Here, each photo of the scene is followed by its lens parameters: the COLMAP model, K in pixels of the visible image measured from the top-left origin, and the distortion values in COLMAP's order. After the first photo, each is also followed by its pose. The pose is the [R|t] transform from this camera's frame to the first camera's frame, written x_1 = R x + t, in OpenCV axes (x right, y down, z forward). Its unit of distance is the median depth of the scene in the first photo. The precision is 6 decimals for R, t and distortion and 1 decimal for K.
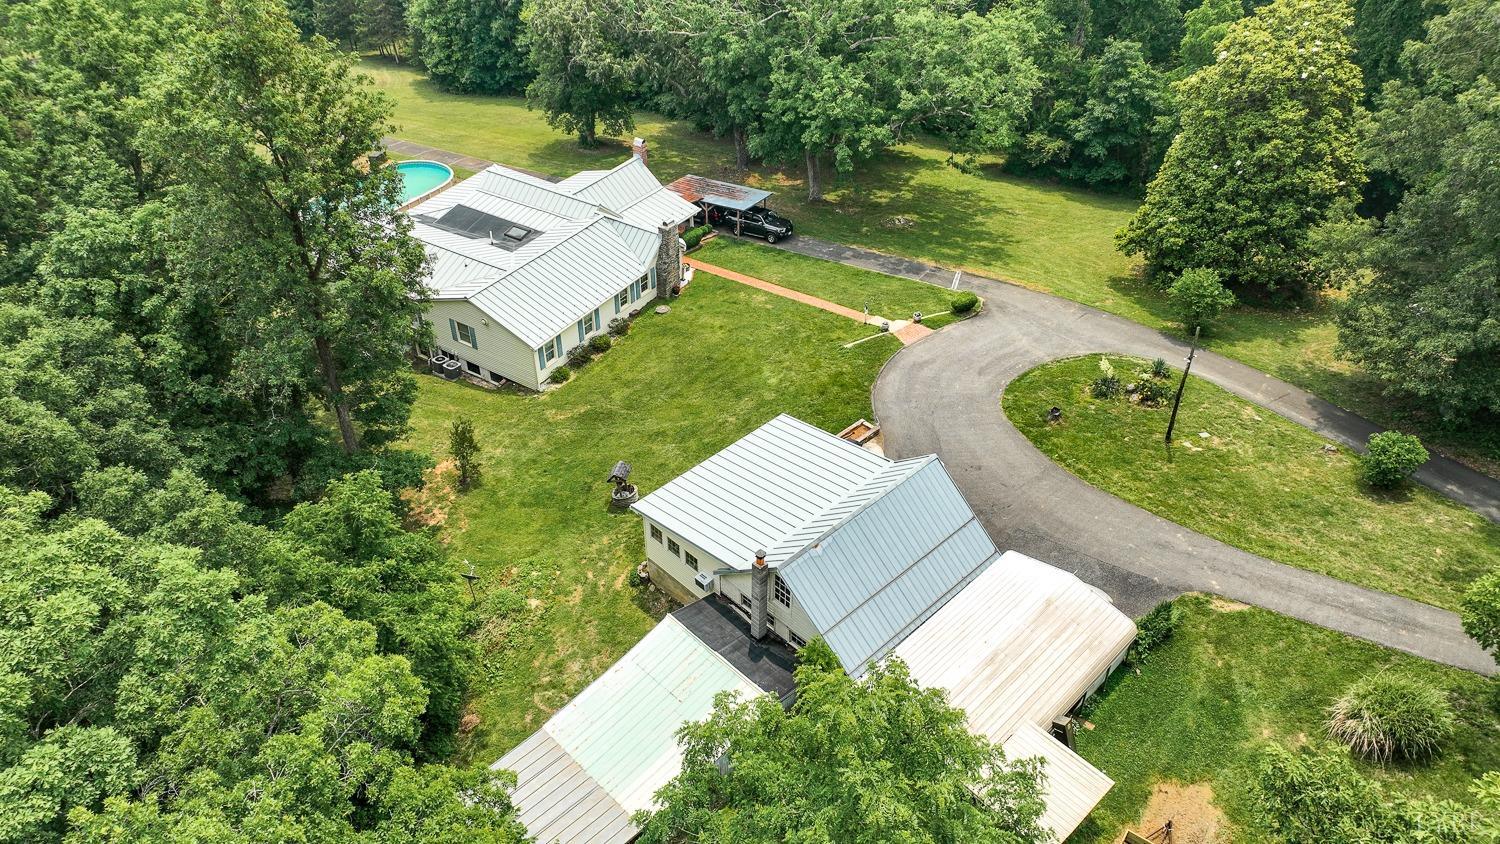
lens RADIAL K [[1053.5, 0, 750.0], [0, 1053.5, 422.0], [0, 0, 1]] dist [0.008156, -0.001087]
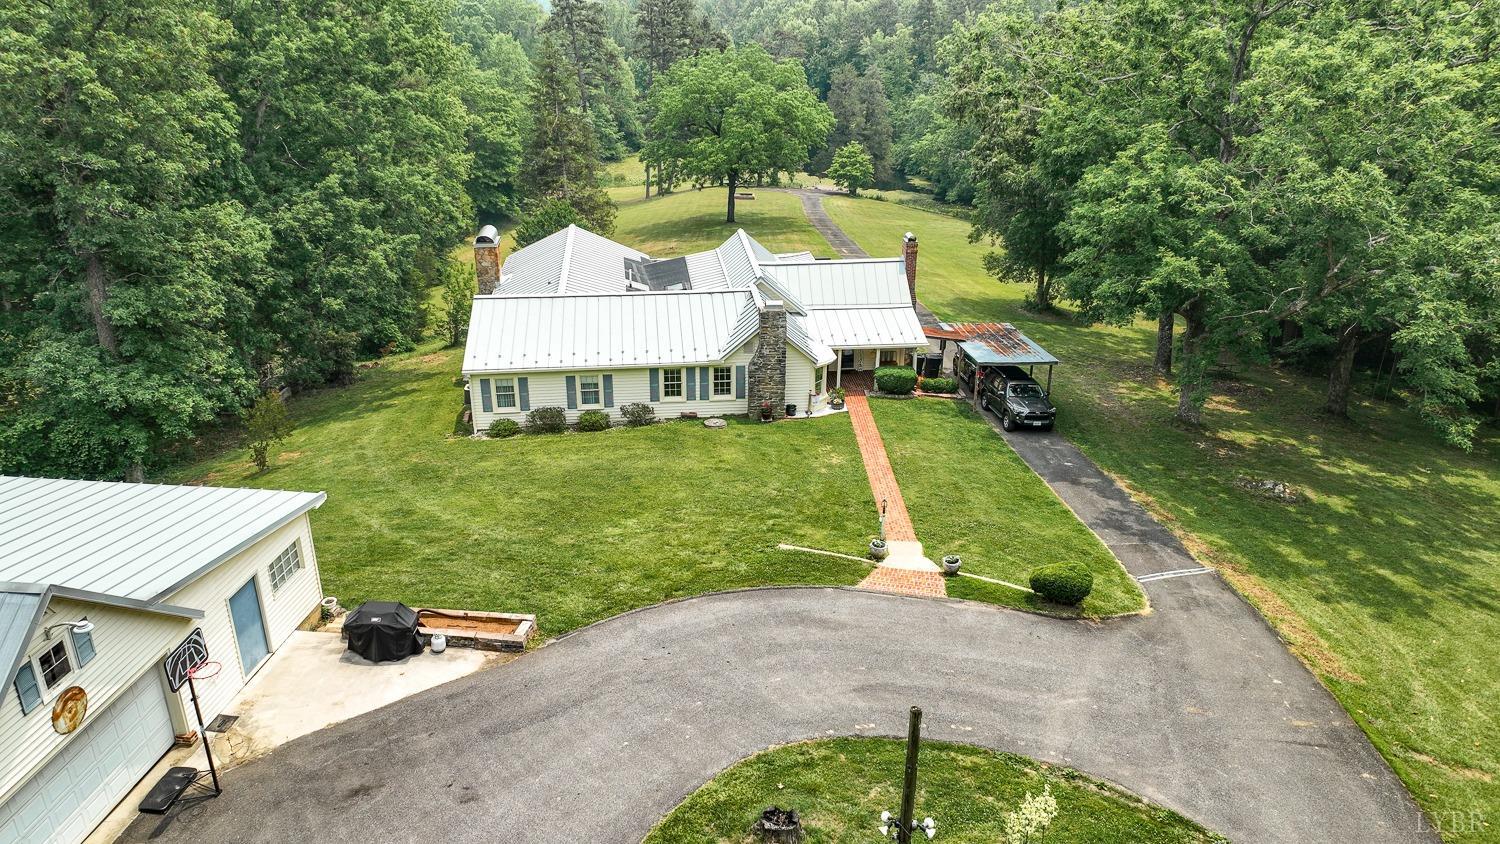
lens RADIAL K [[1053.5, 0, 750.0], [0, 1053.5, 422.0], [0, 0, 1]] dist [0.008156, -0.001087]
pose [[0.633349, 0.299996, -0.713352, 0.381996], [-0.473466, 0.879360, -0.050557, -0.081369], [0.612126, 0.369769, 0.698979, 0.535689]]
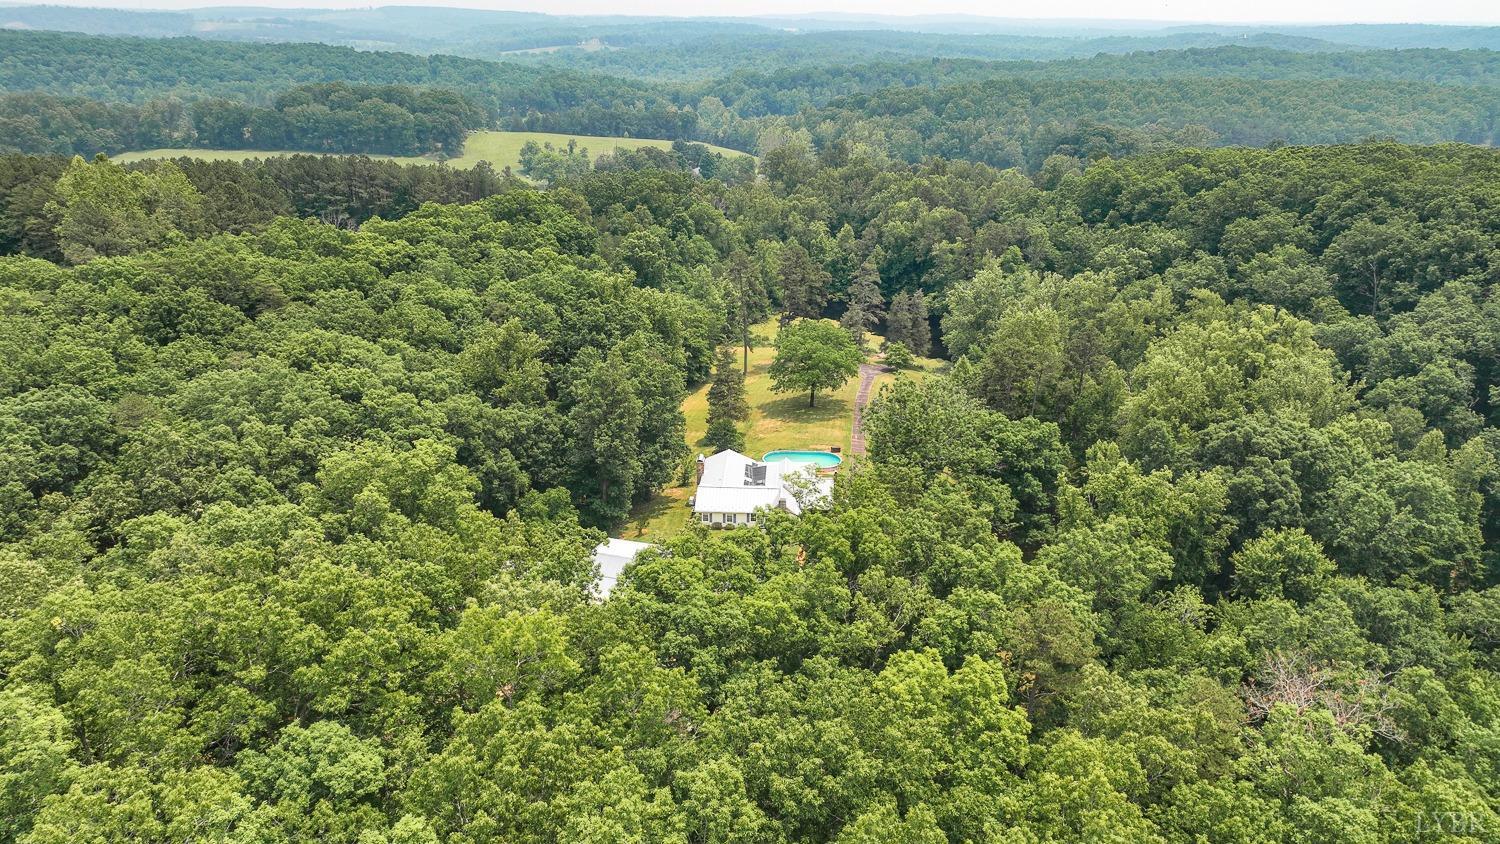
lens RADIAL K [[1095.5, 0, 750.0], [0, 1095.5, 422.0], [0, 0, 1]] dist [0.002495, -0.001094]
pose [[0.501654, 0.317521, -0.804688, 1.669391], [-0.537681, 0.843144, -0.002503, -0.272451], [0.677674, 0.433921, 0.593692, -0.510224]]
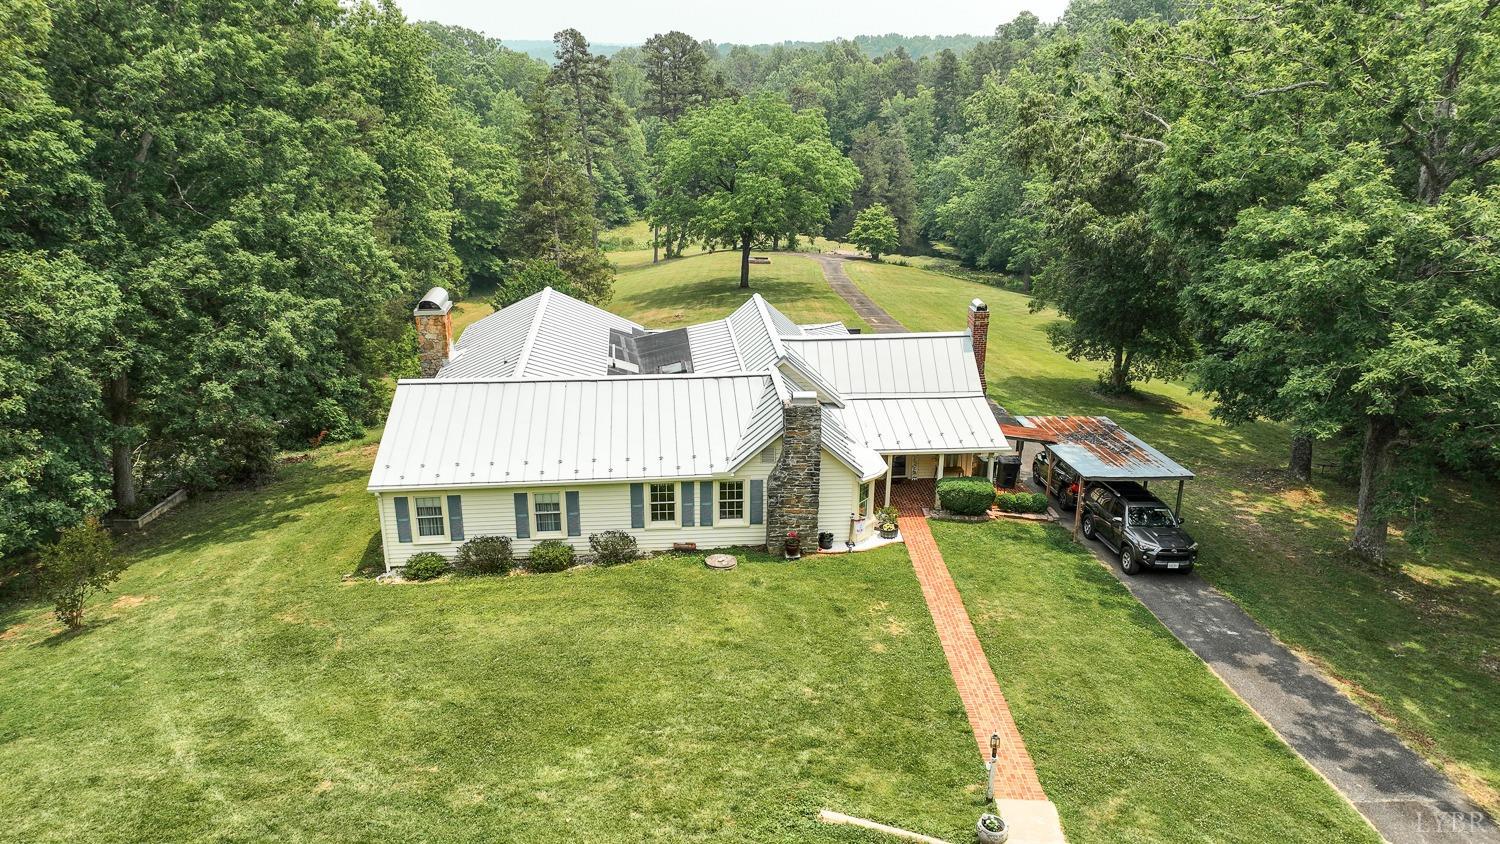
lens RADIAL K [[1053.5, 0, 750.0], [0, 1053.5, 422.0], [0, 0, 1]] dist [0.008156, -0.001087]
pose [[0.623073, 0.259080, -0.738009, 0.244584], [-0.480523, 0.871283, -0.099820, -0.115707], [0.617153, 0.416826, 0.667367, 0.645687]]
